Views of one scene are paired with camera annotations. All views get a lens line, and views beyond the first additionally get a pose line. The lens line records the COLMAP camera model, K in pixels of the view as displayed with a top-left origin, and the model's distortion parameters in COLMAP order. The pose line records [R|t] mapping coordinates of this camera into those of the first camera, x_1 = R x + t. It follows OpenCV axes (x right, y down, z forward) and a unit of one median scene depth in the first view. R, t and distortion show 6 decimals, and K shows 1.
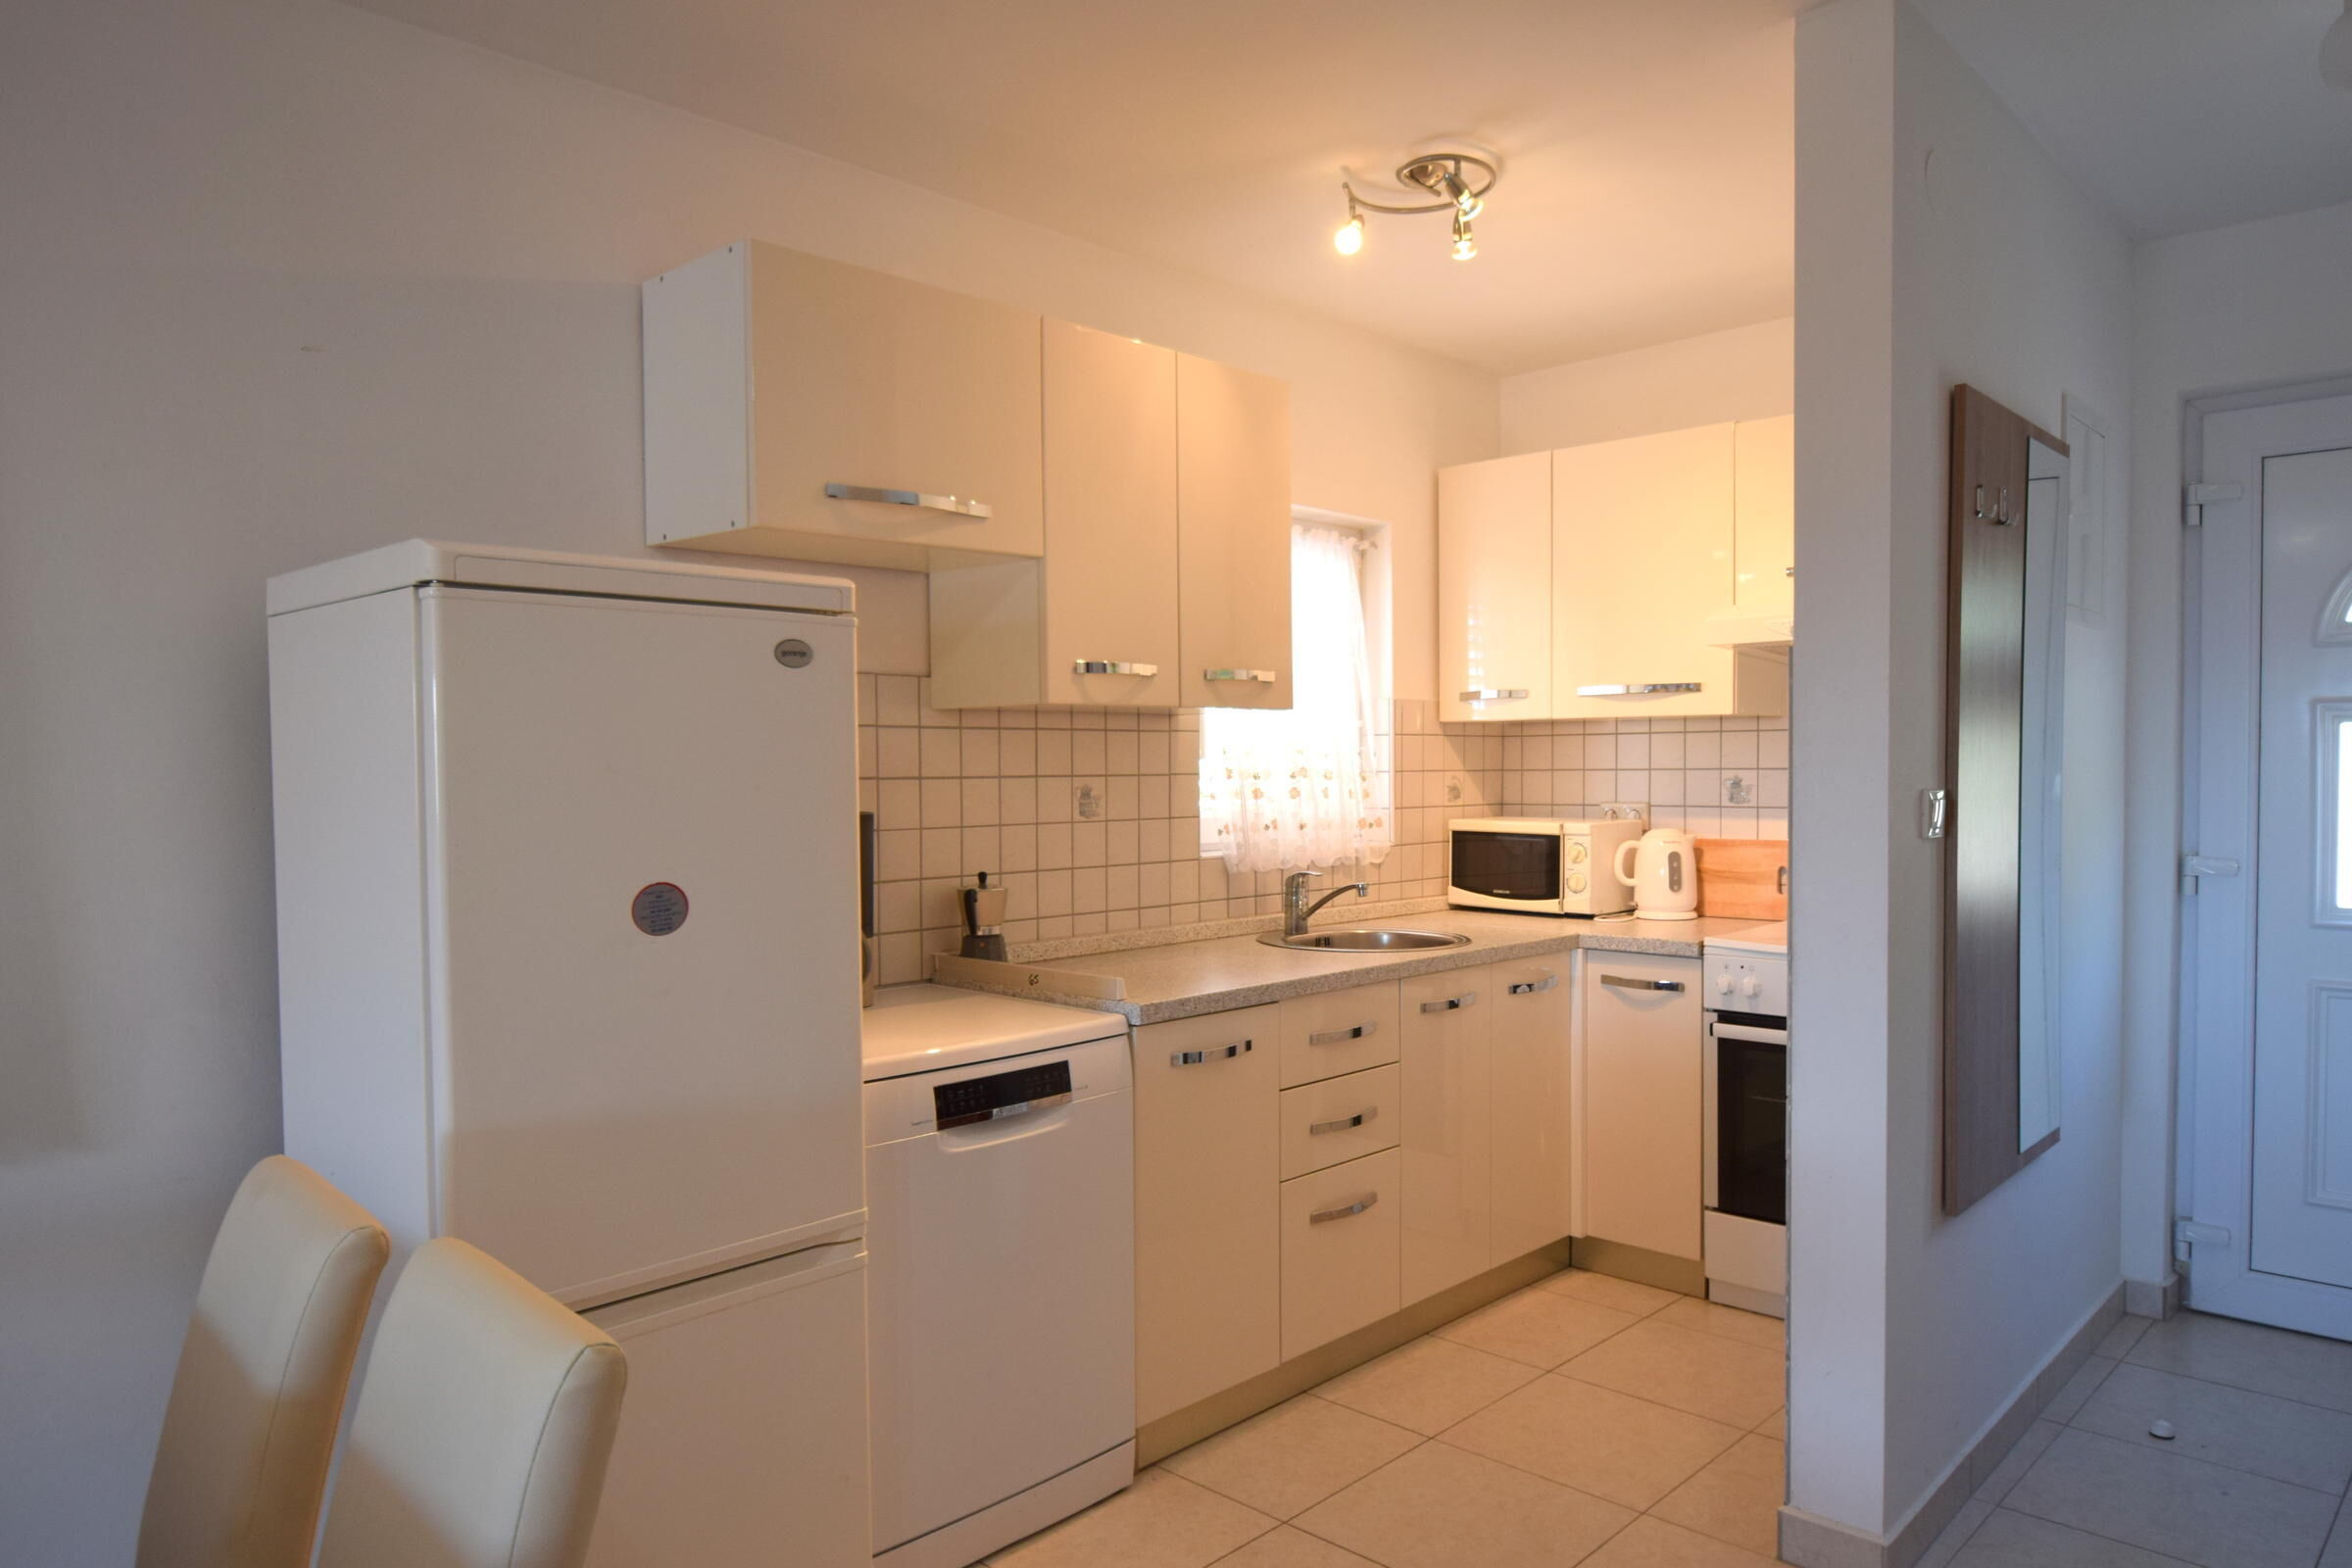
lens RADIAL K [[1509.7, 0, 1212.1], [0, 1509.7, 806.8], [0, 0, 1]] dist [-0.006781, -0.002470]
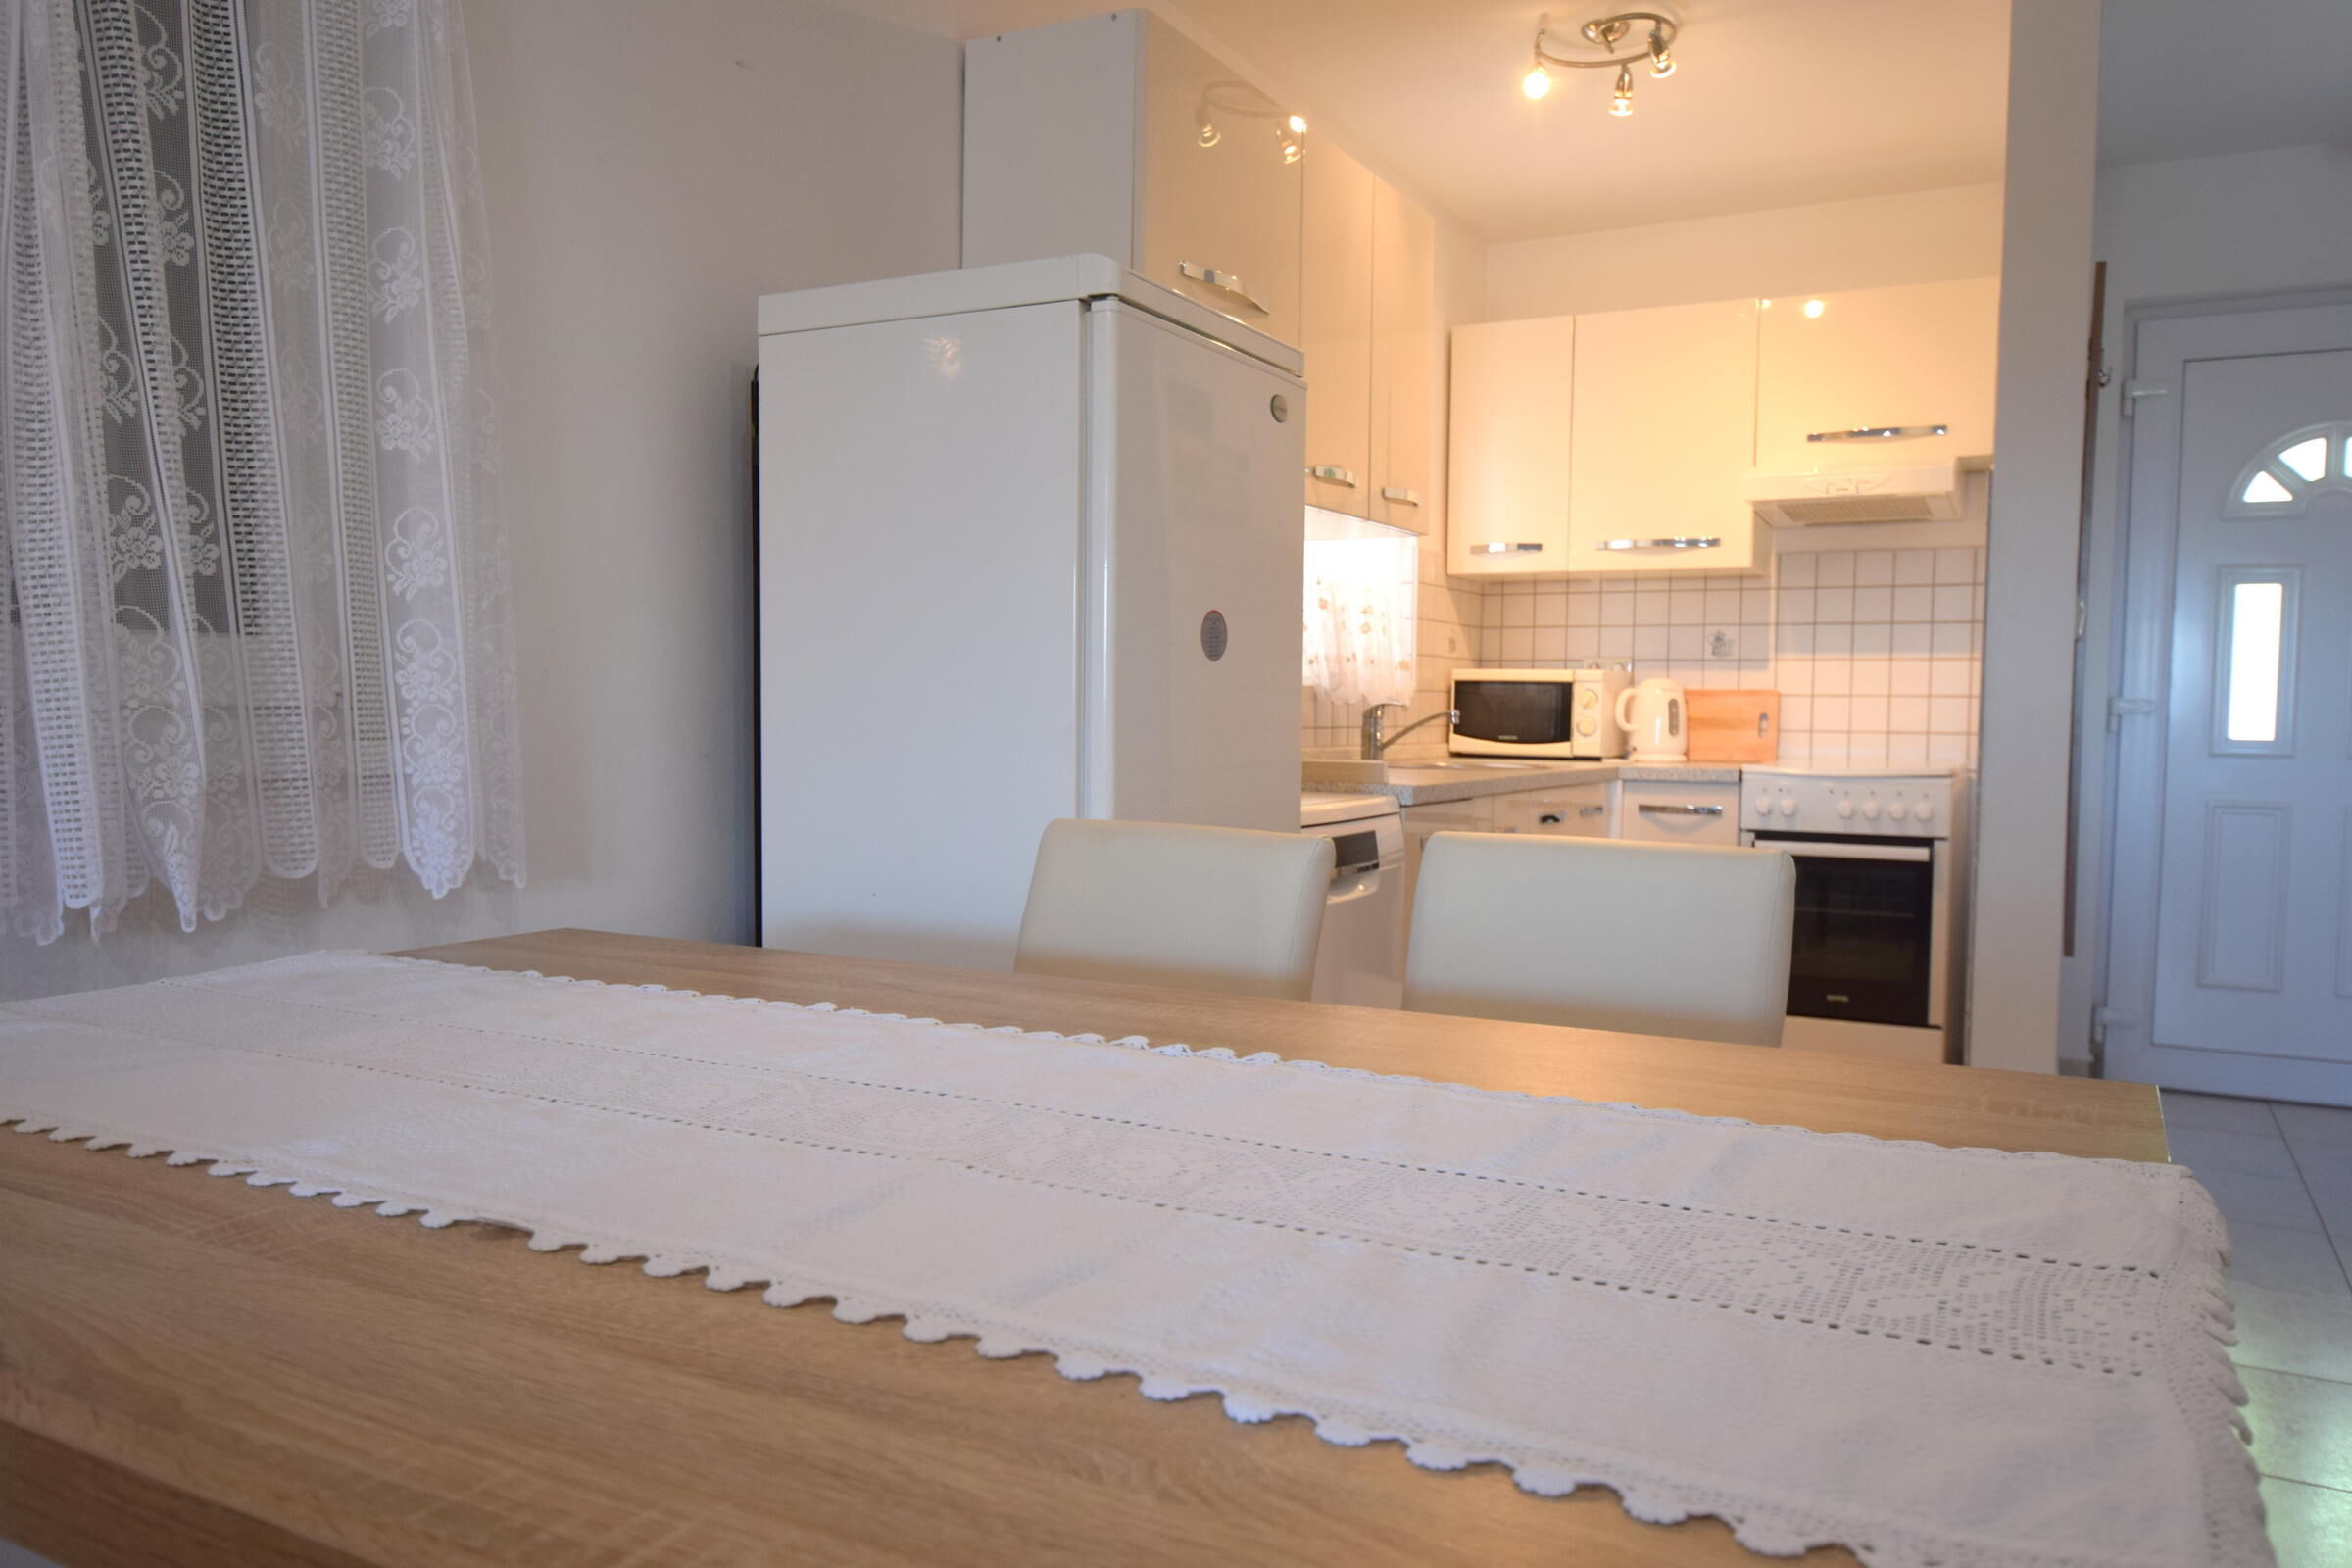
lens RADIAL K [[1650.9, 0, 1174.1], [0, 1650.9, 805.9], [0, 0, 1]] dist [-0.006444, -0.006817]
pose [[0.967627, 0.003388, 0.252362, -0.360685], [-0.011534, 0.999459, 0.030804, 0.079585], [-0.252121, -0.032718, 0.967142, -0.060255]]
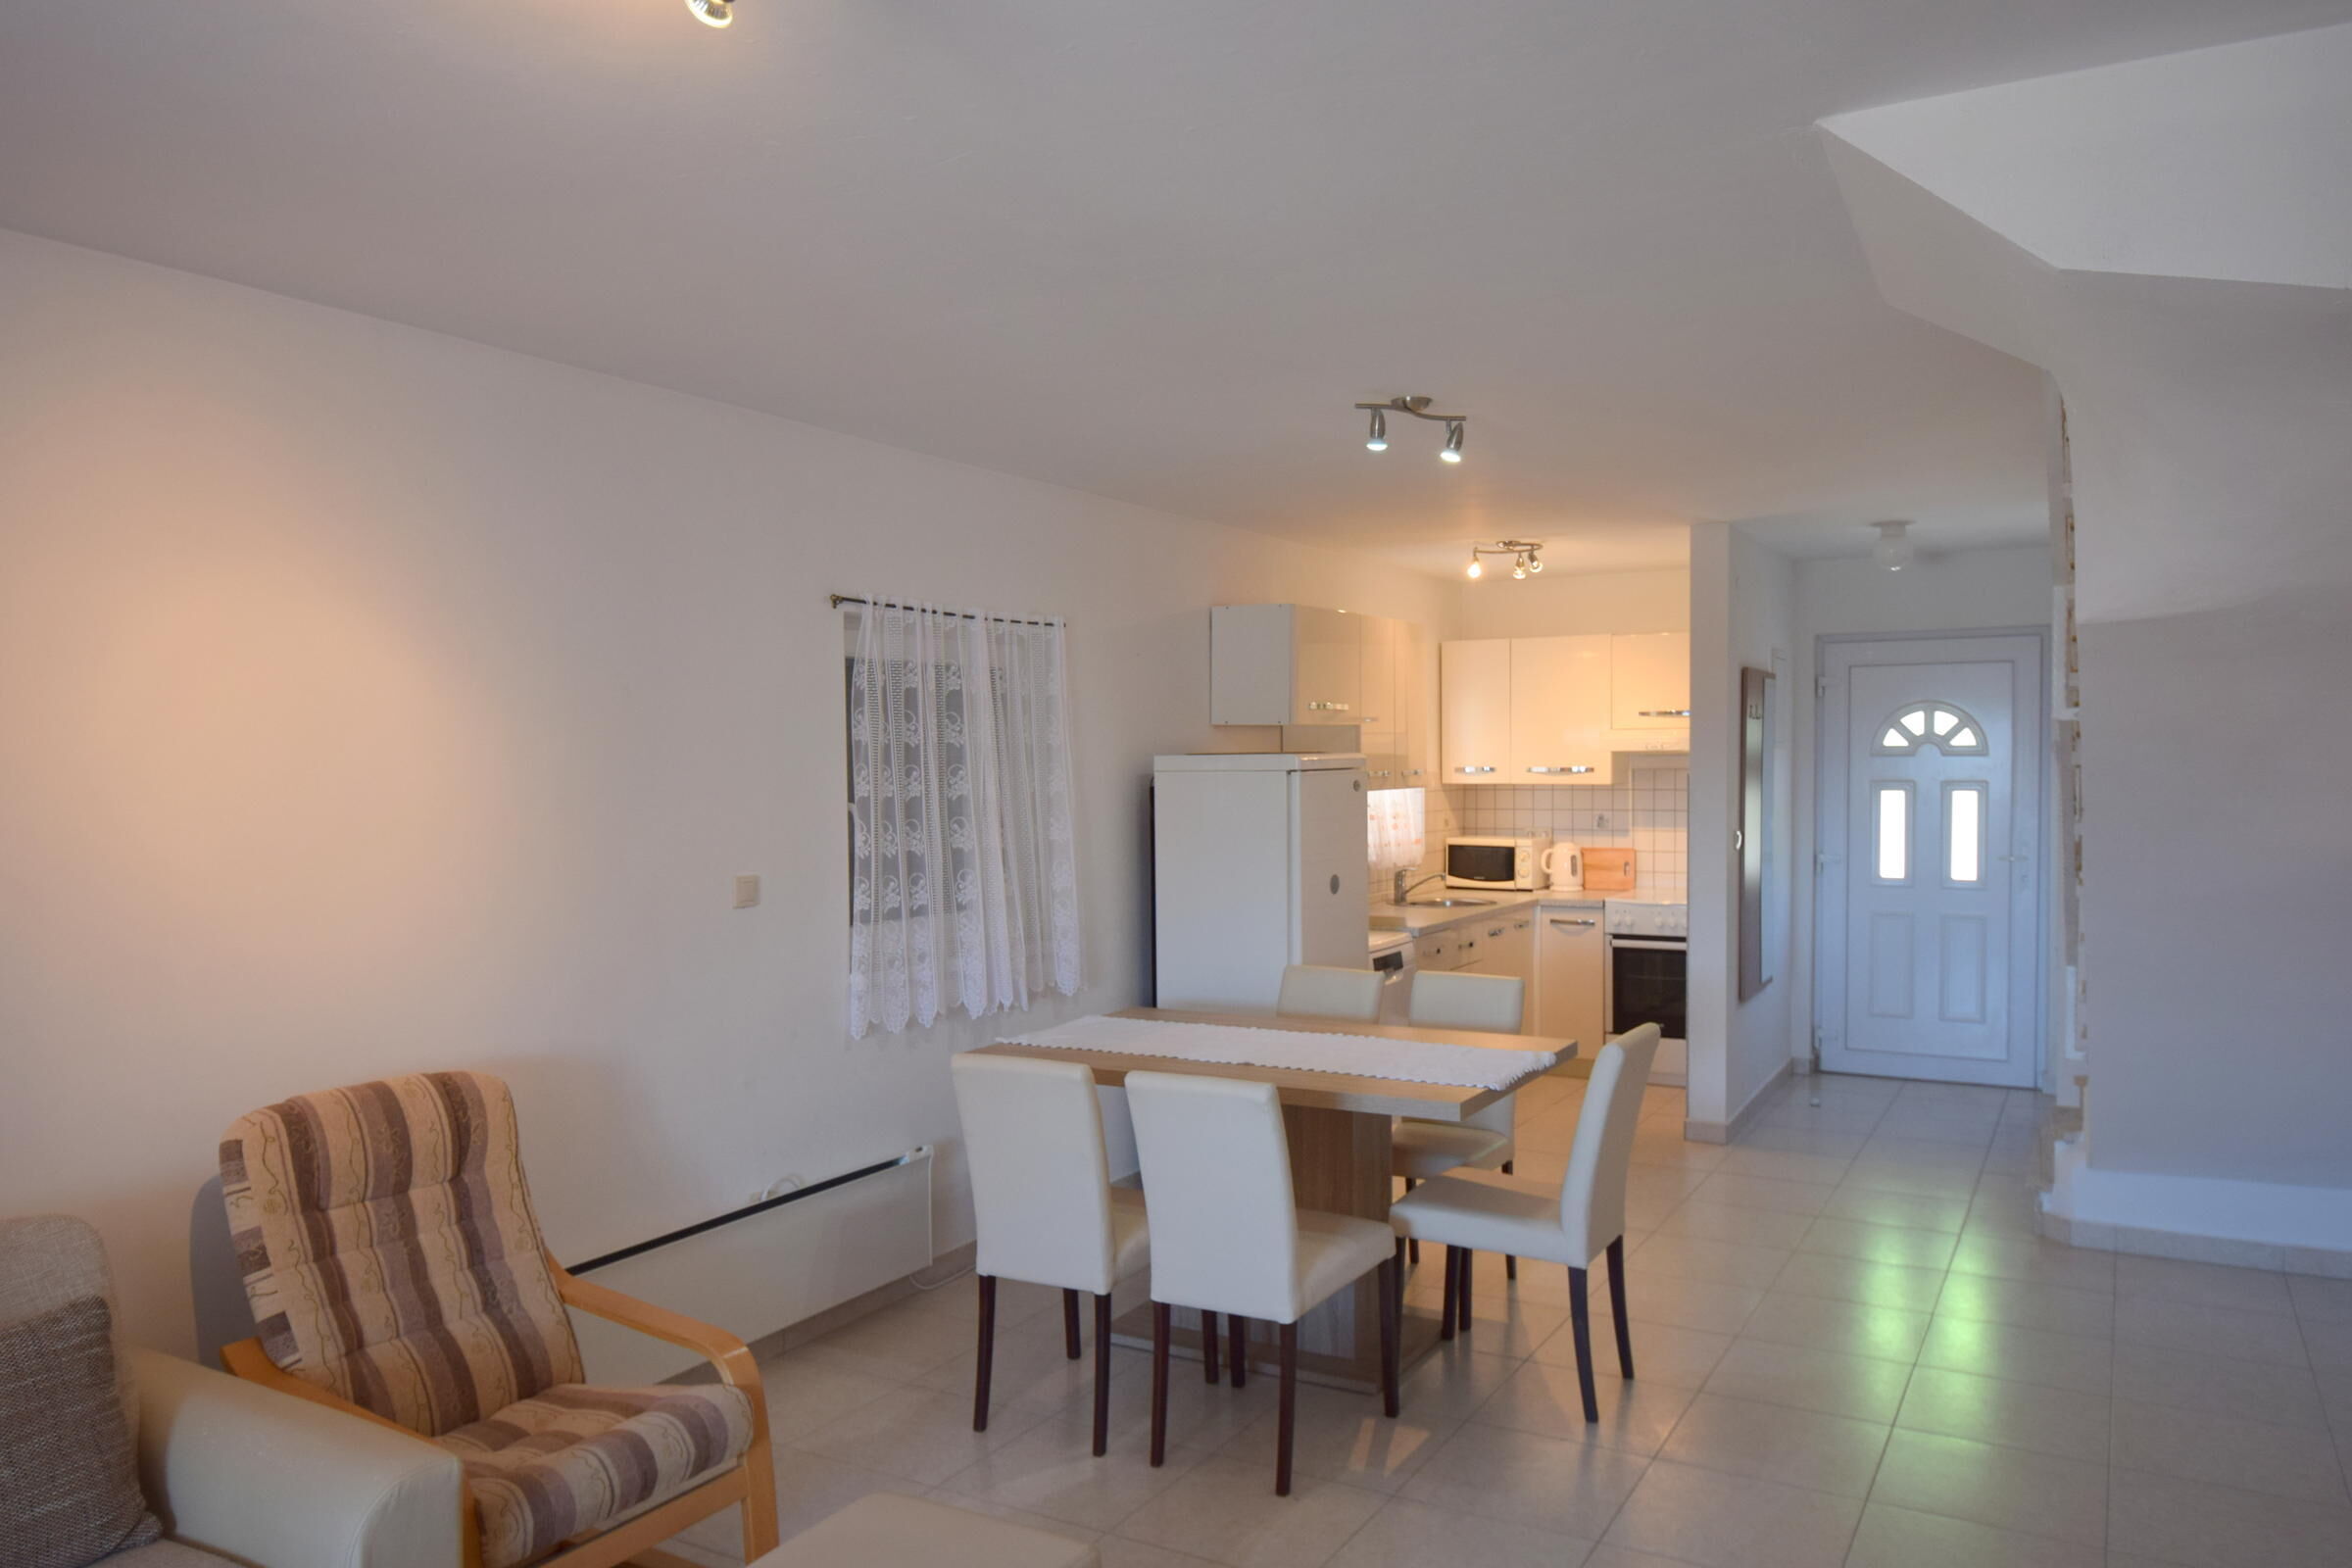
lens RADIAL K [[1650.9, 0, 1186.0], [0, 1650.9, 815.5], [0, 0, 1]] dist [-0.006444, -0.006817]
pose [[0.971124, -0.009522, 0.238386, -0.696152], [0.007569, 0.999930, 0.009110, -0.044295], [-0.238456, -0.007043, 0.971128, -0.941571]]
